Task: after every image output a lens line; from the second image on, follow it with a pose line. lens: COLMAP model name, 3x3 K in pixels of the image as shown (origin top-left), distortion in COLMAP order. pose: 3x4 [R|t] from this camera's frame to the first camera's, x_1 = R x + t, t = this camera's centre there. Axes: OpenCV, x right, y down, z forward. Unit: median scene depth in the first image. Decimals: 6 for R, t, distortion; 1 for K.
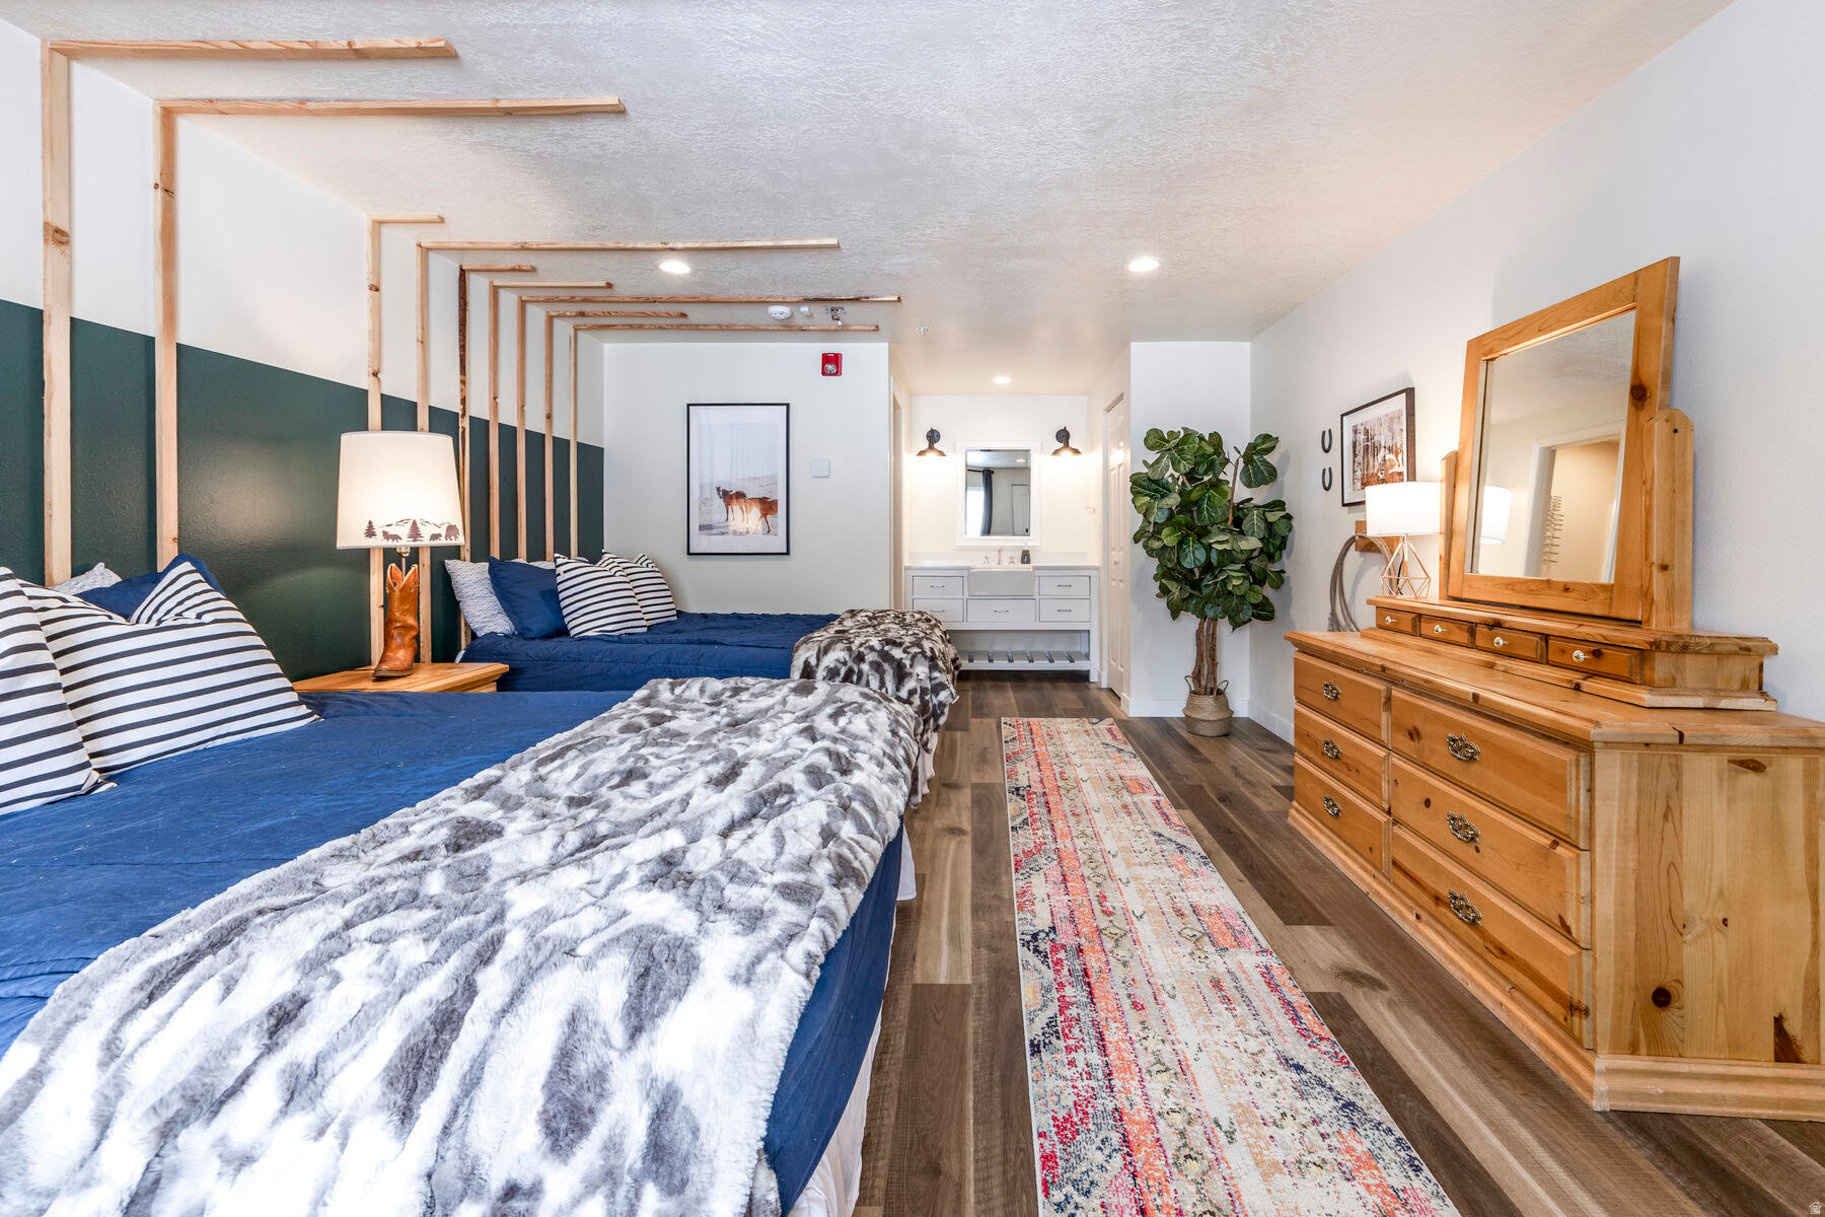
lens RADIAL K [[791.3, 0, 924.4], [0, 791.3, 542.2], [0, 0, 1]] dist [0.016880, 0.000436]
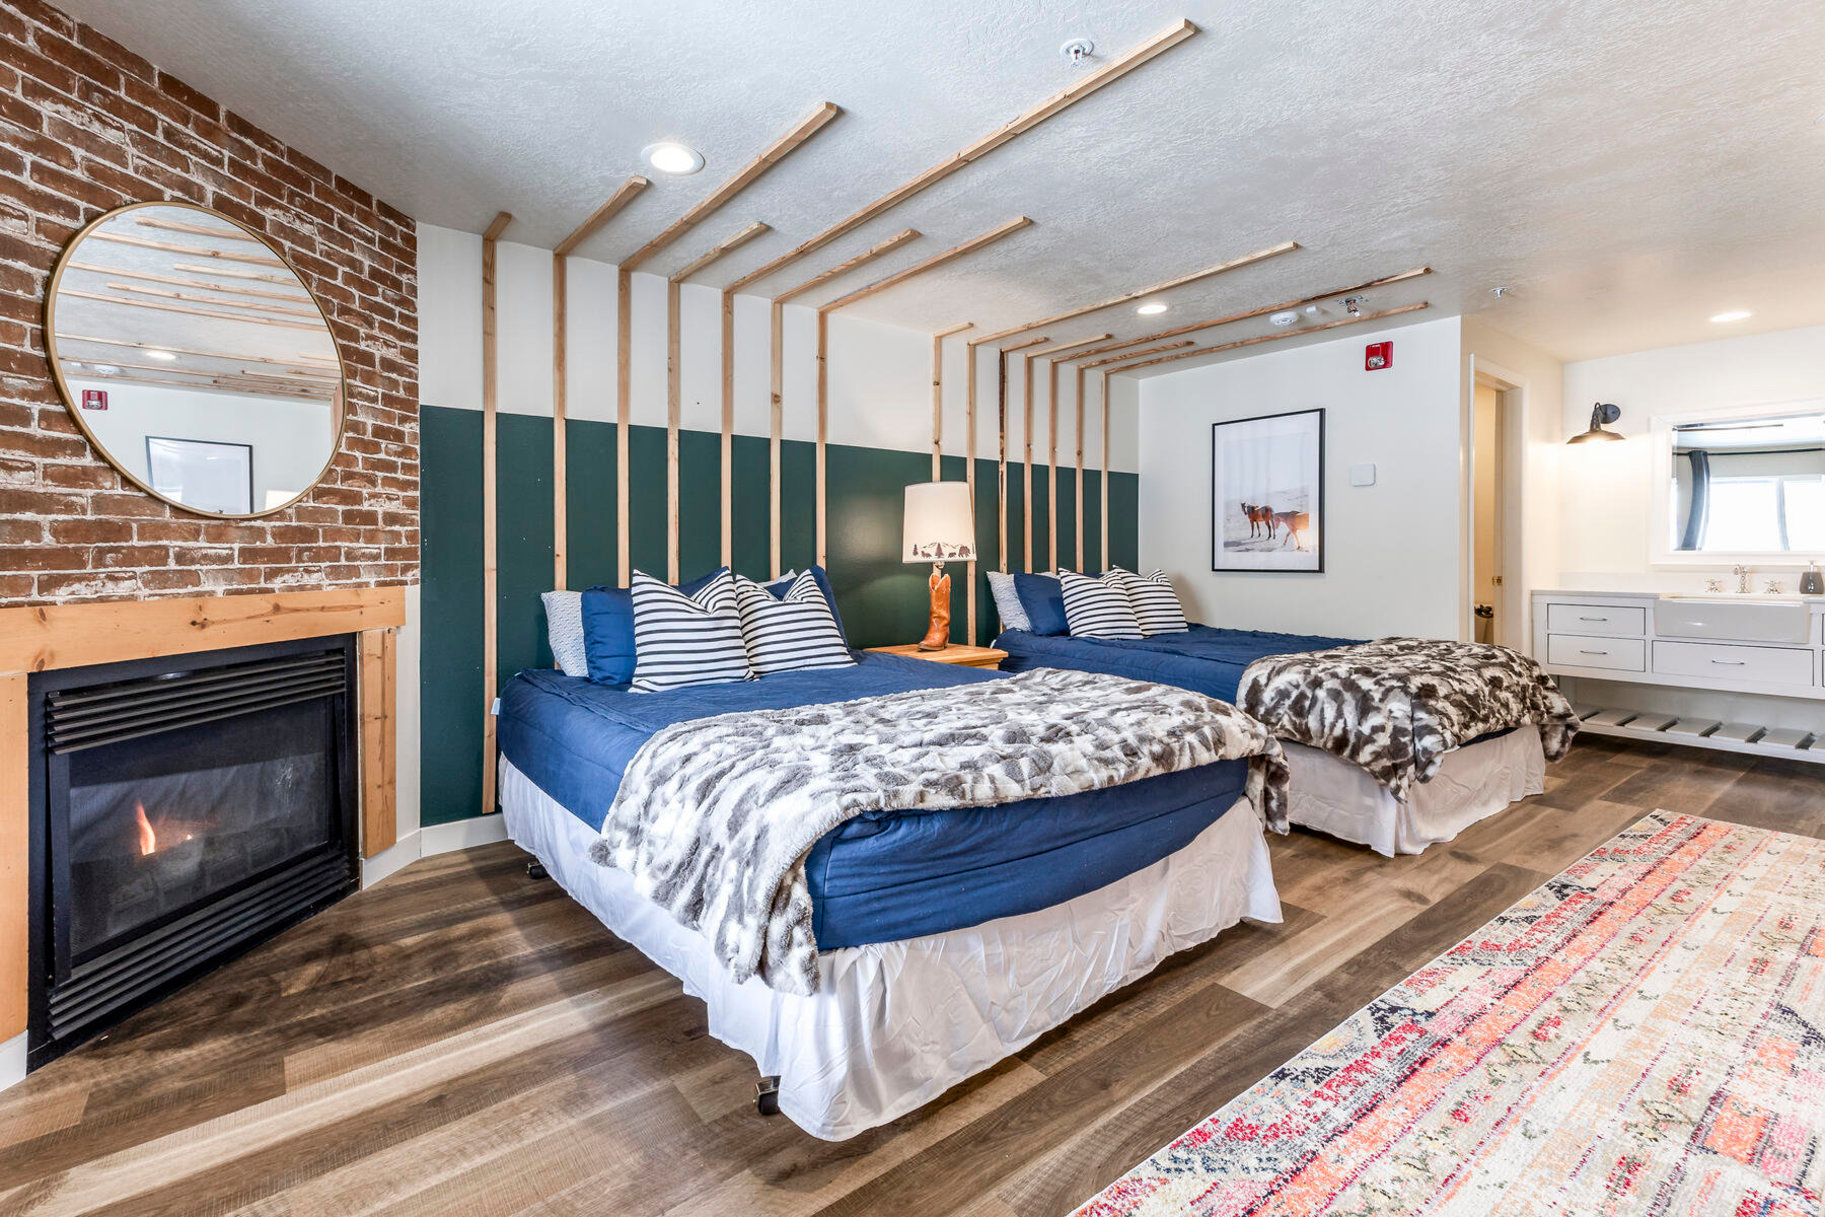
lens RADIAL K [[781.7, 0, 832.3], [0, 781.7, 560.2], [0, 0, 1]] dist [0.017255, 0.000441]
pose [[0.610598, 0.003768, -0.791932, 0.302652], [-0.001369, 0.999992, 0.003702, -0.001383], [0.791939, -0.001176, 0.610599, -0.017990]]
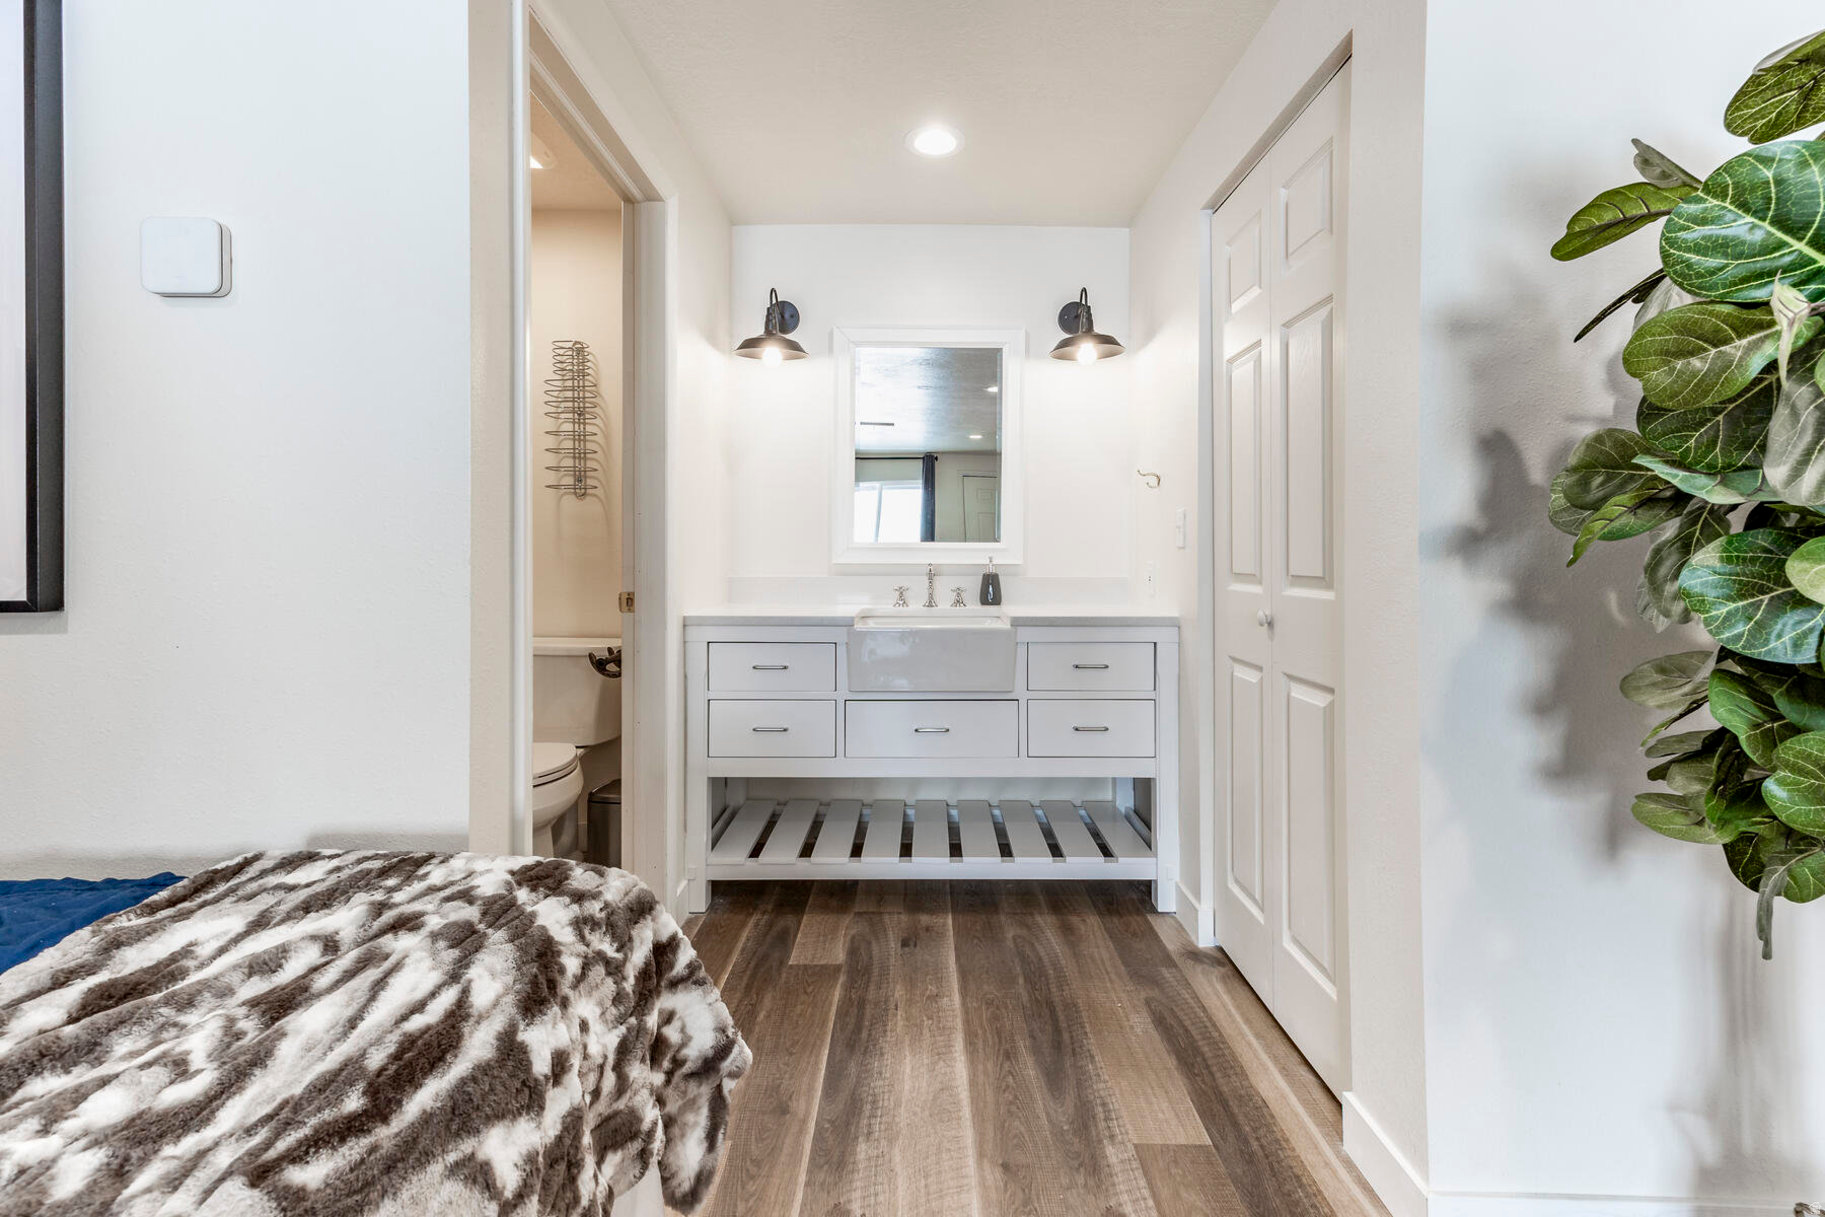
lens RADIAL K [[773.5, 0, 917.2], [0, 773.5, 553.9], [0, 0, 1]] dist [-0.000235, 0.000034]
pose [[0.998756, 0.001988, 0.049829, 0.125314], [-0.001855, 0.999995, -0.002725, 0.000346], [-0.049835, 0.002630, 0.998754, 1.095239]]
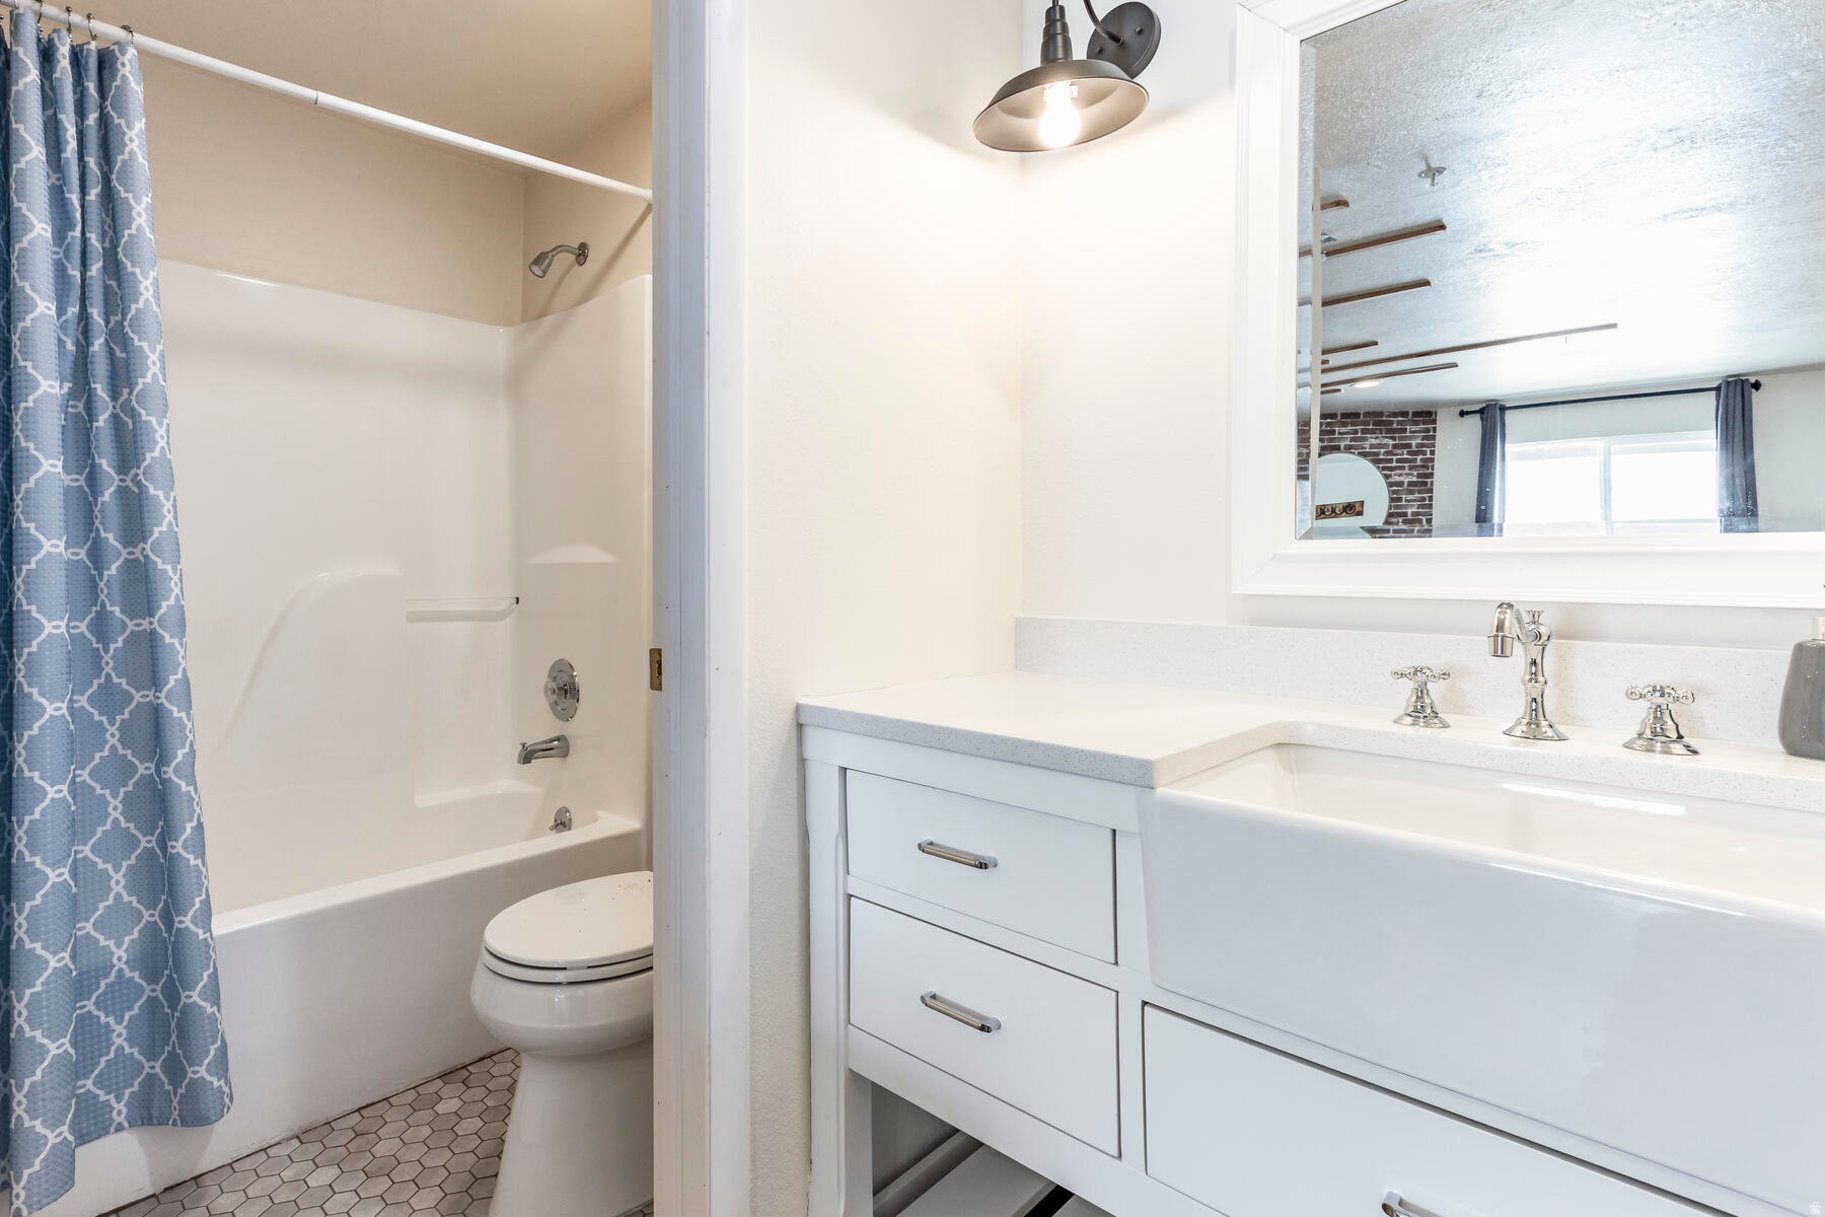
lens RADIAL K [[800.4, 0, 912.5], [0, 800.4, 608.5], [0, 0, 1]] dist [0.000436, 0.000143]
pose [[0.730342, 0.030228, -0.682412, 0.205625], [0.002309, 0.998905, 0.046719, 0.000121], [0.683077, -0.035696, 0.729473, 1.571073]]
